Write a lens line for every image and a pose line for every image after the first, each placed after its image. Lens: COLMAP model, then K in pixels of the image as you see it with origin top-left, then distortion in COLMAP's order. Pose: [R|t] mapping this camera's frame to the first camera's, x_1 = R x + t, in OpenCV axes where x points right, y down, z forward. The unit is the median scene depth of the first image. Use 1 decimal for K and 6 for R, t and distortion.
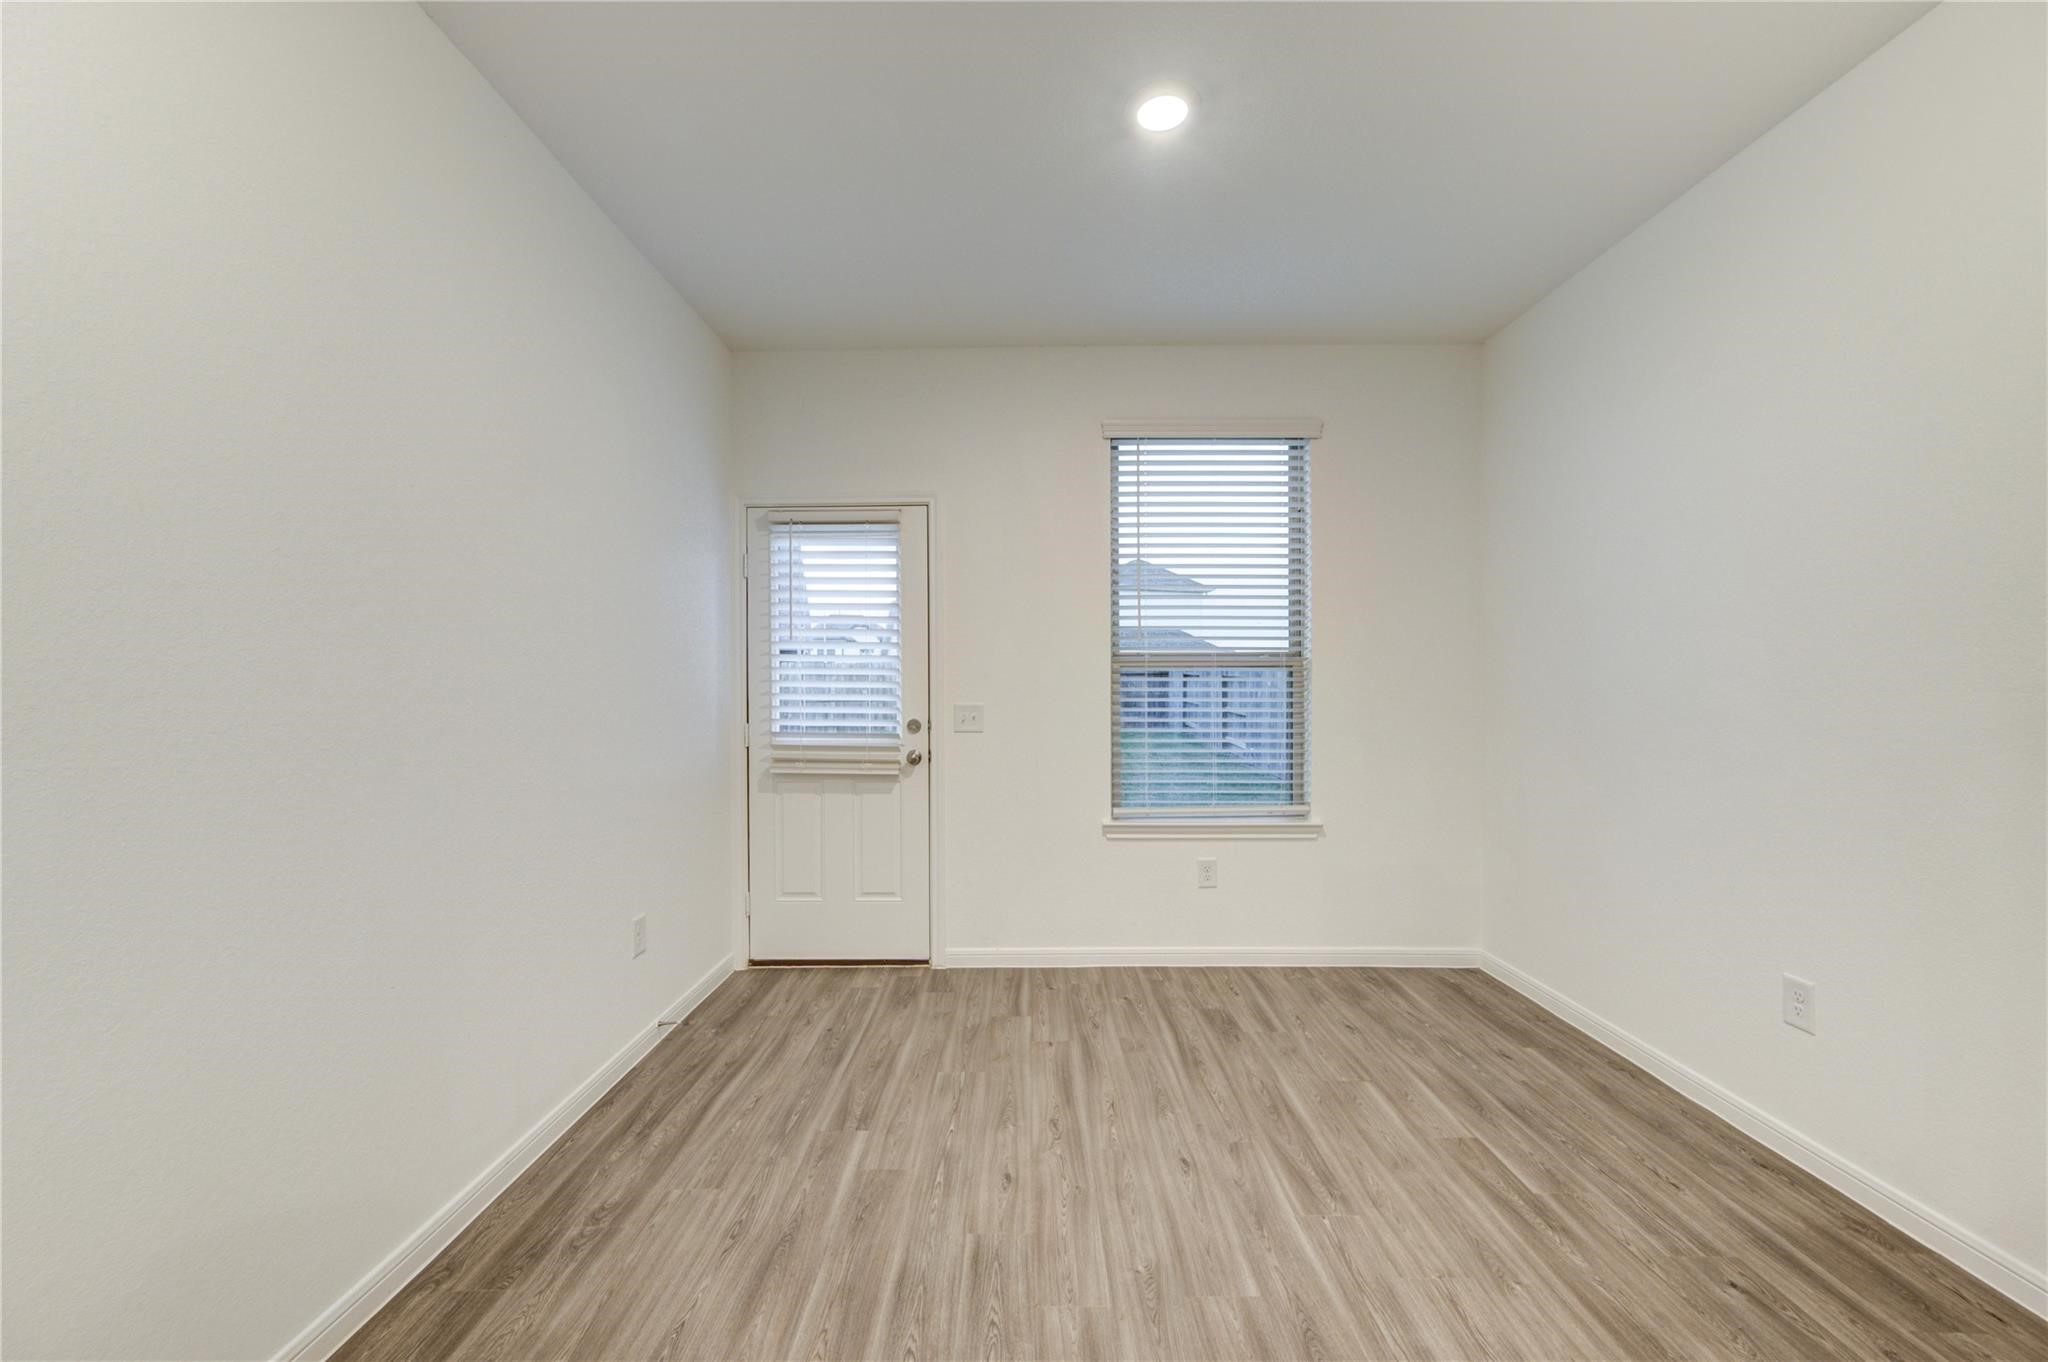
lens RADIAL K [[818.2, 0, 1021.6], [0, 818.2, 688.7], [0, 0, 1]] dist [0.002569, -0.000606]
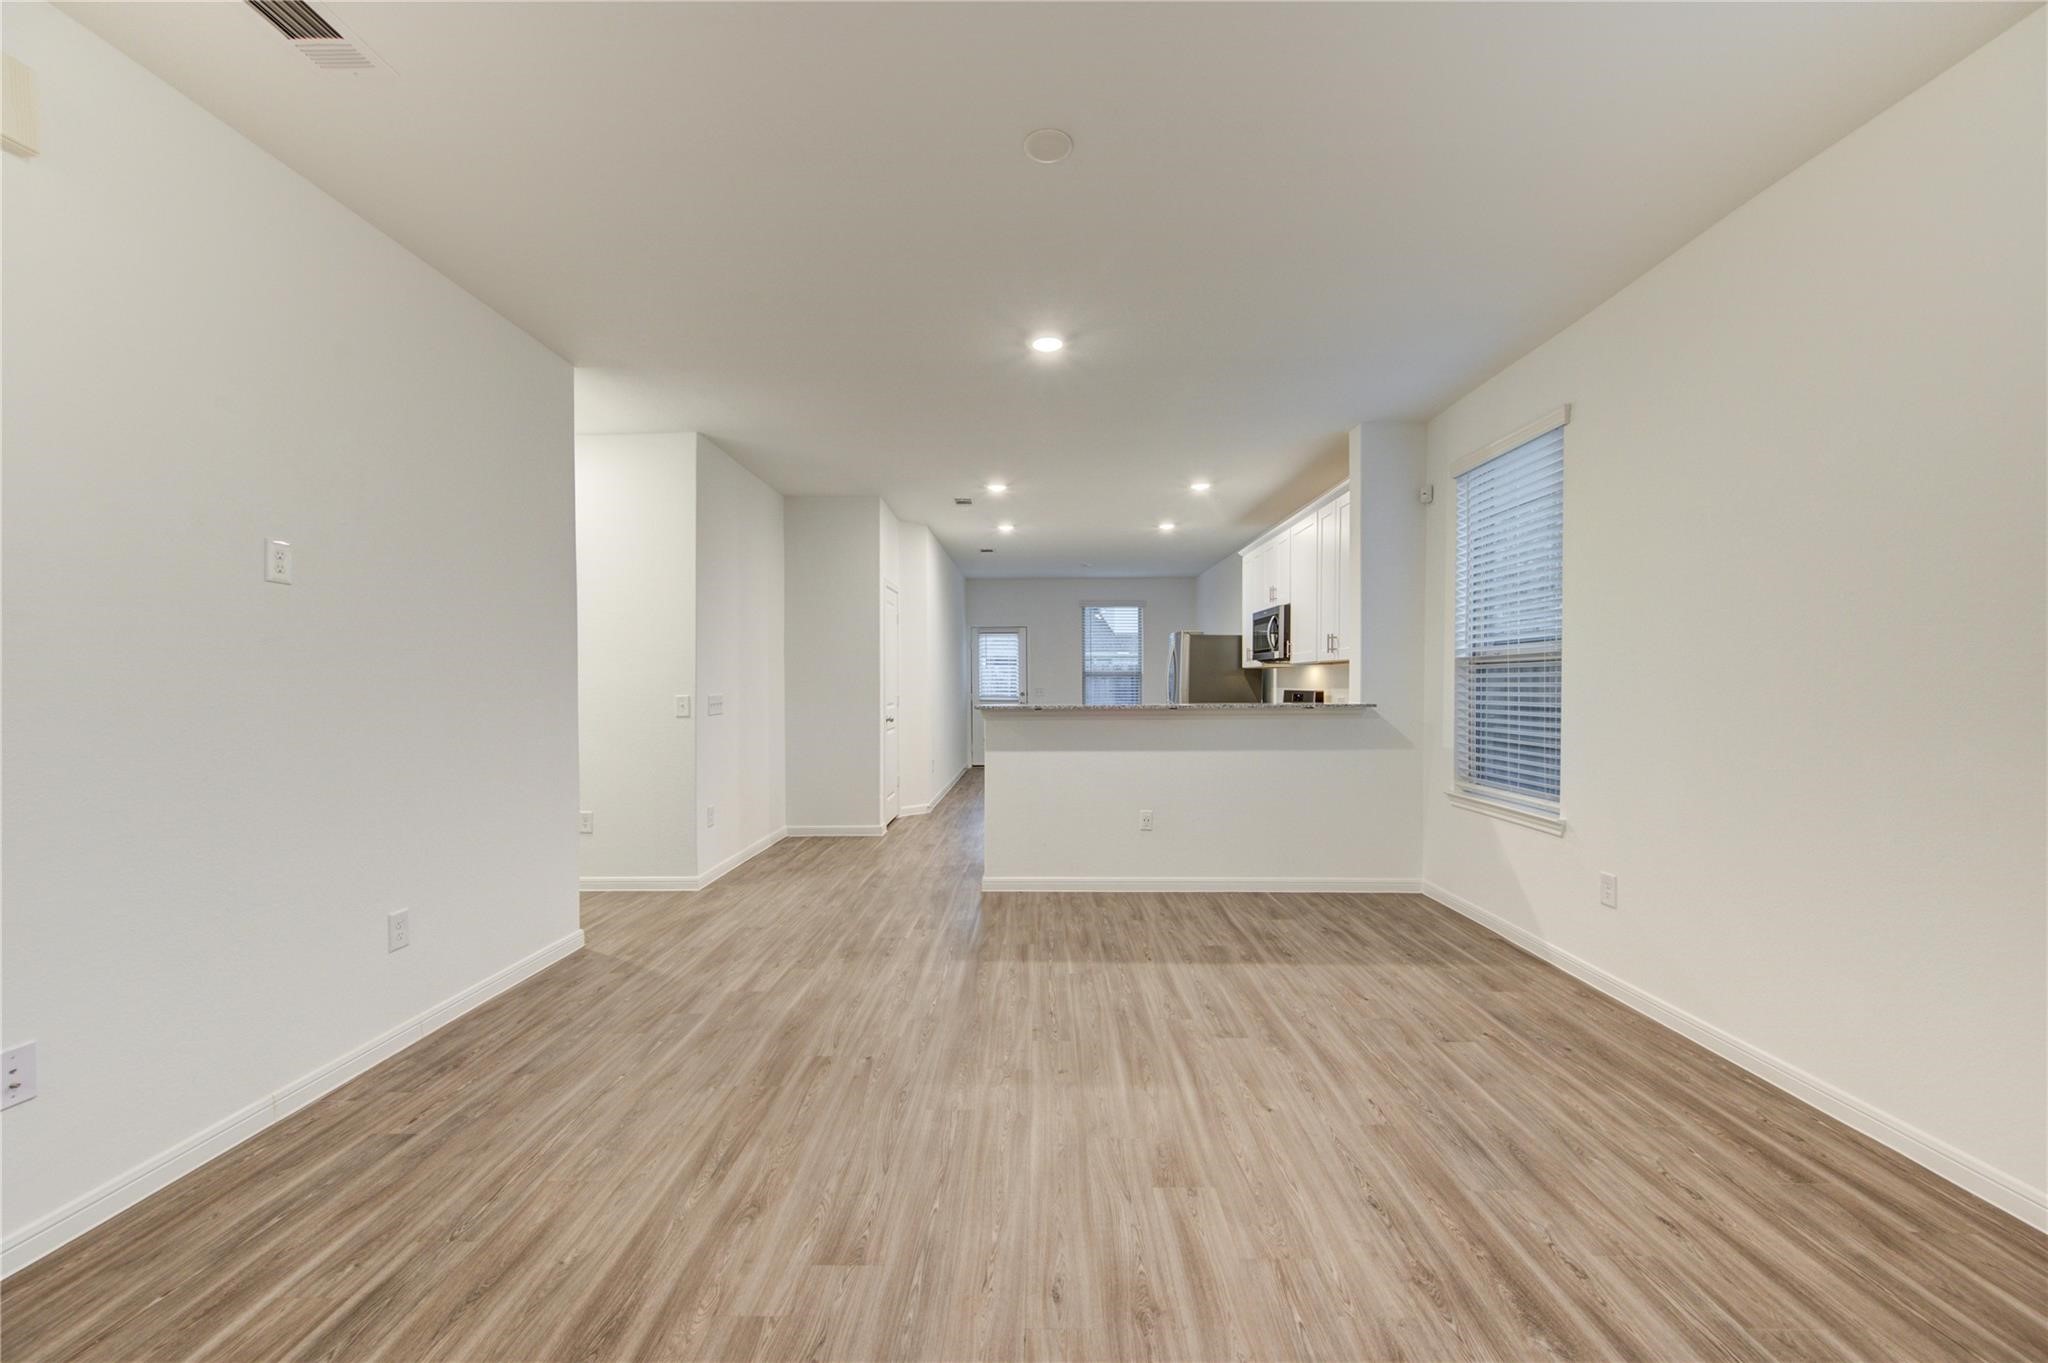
lens RADIAL K [[808.3, 0, 1034.2], [0, 808.3, 690.2], [0, 0, 1]] dist [0.005031, -0.002114]
pose [[0.999993, 0.003746, -0.000723, -0.105114], [-0.003740, 0.999964, 0.007638, 0.005336], [0.000752, -0.007635, 0.999971, -2.846873]]
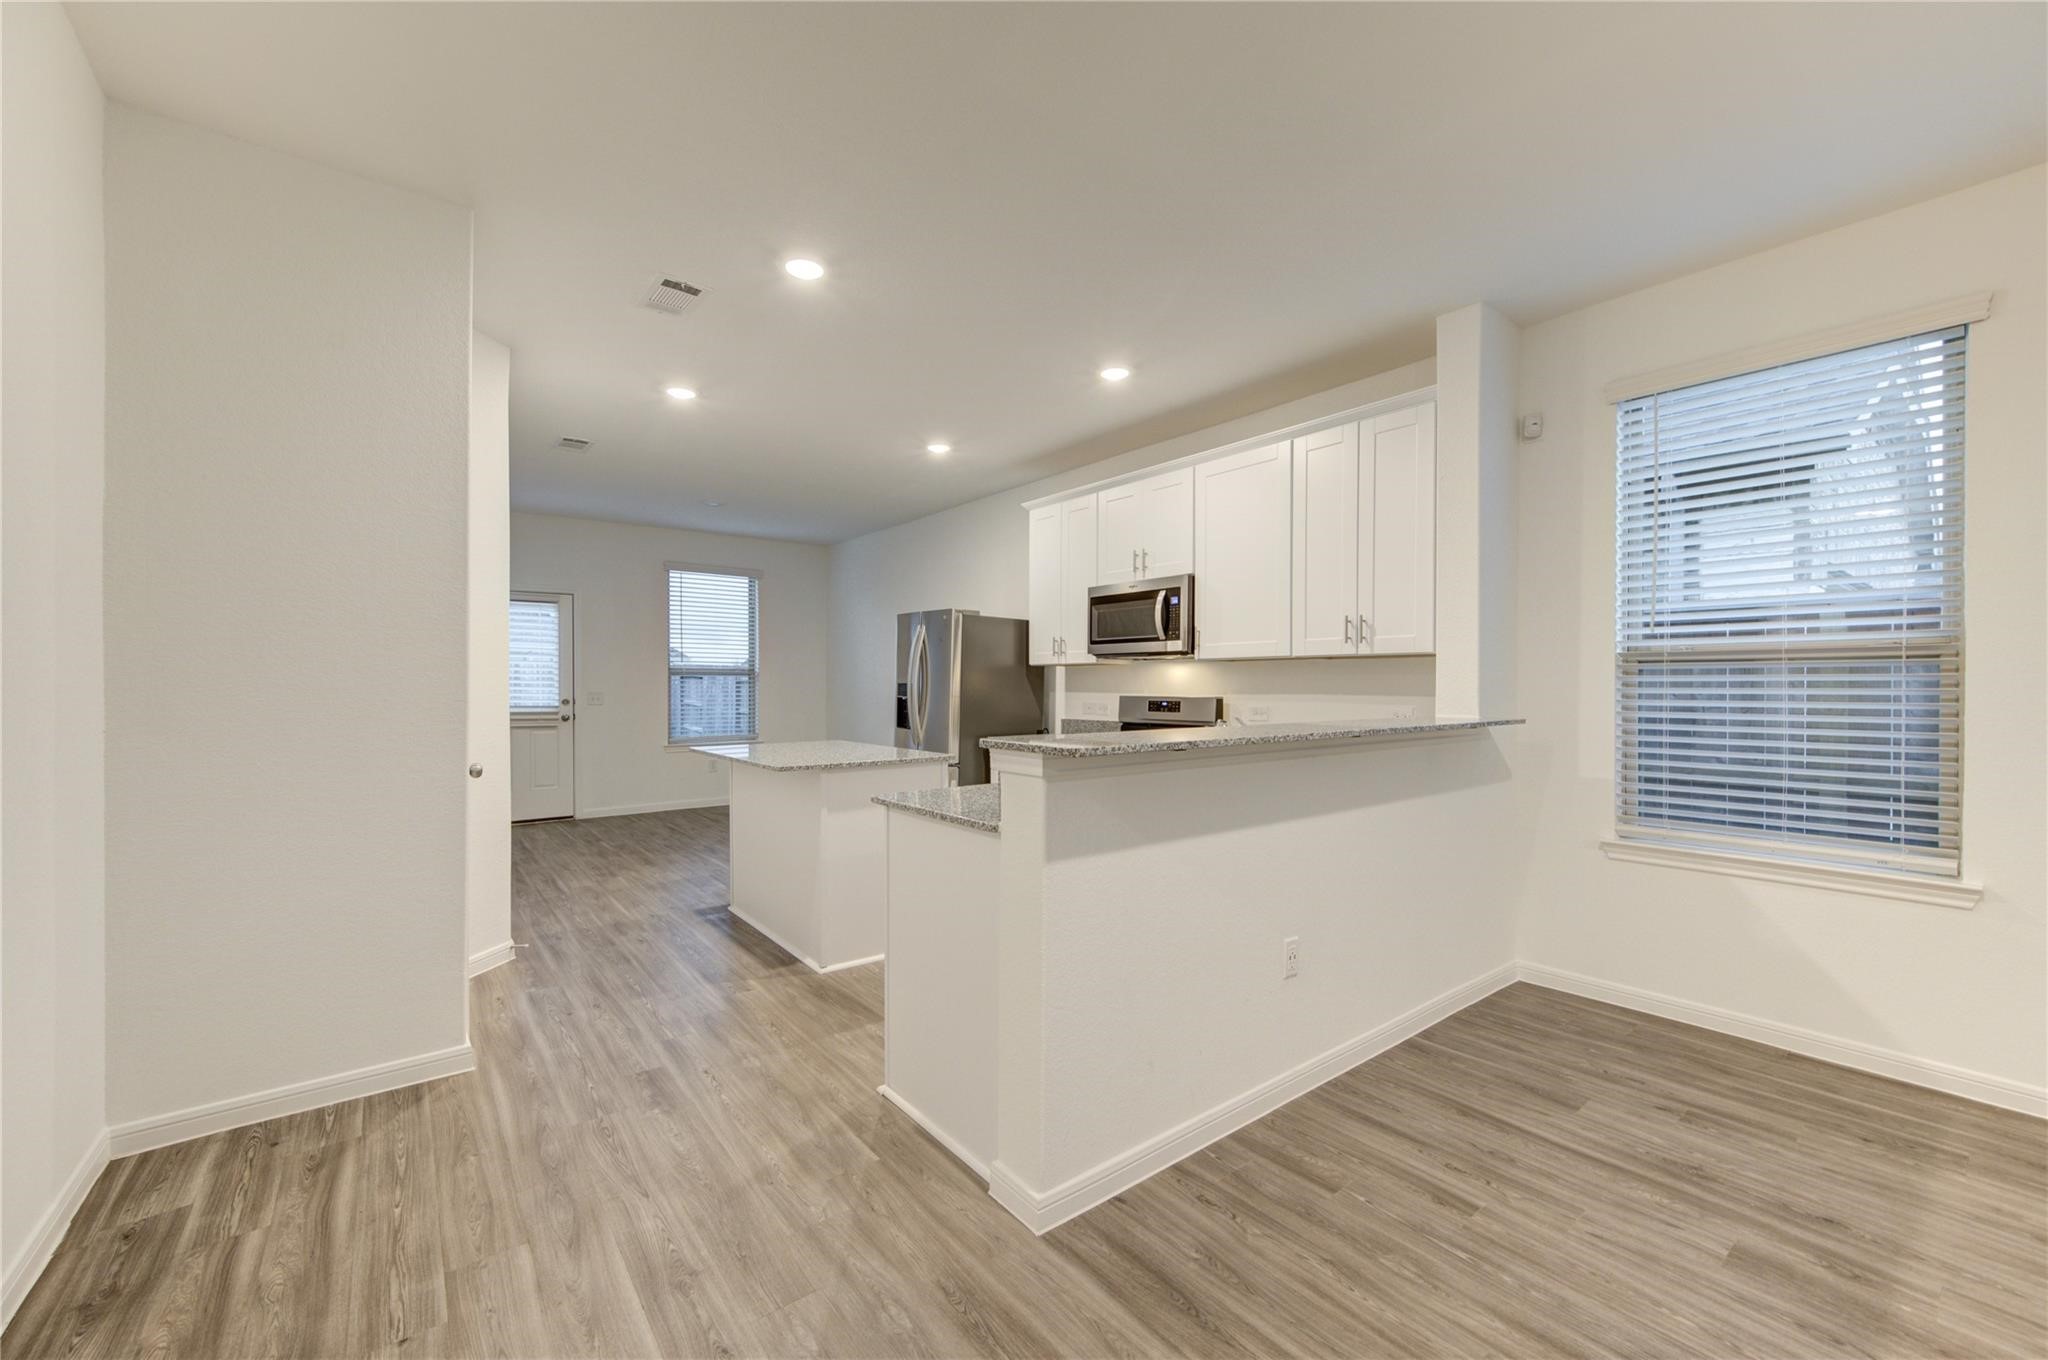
lens RADIAL K [[808.3, 0, 1034.2], [0, 808.3, 688.7], [0, 0, 1]] dist [0.005031, -0.002114]
pose [[0.778986, 0.001513, 0.627040, -0.620876], [-0.004485, 0.999985, 0.003159, 0.000781], [-0.627025, -0.005273, 0.778981, -1.666470]]
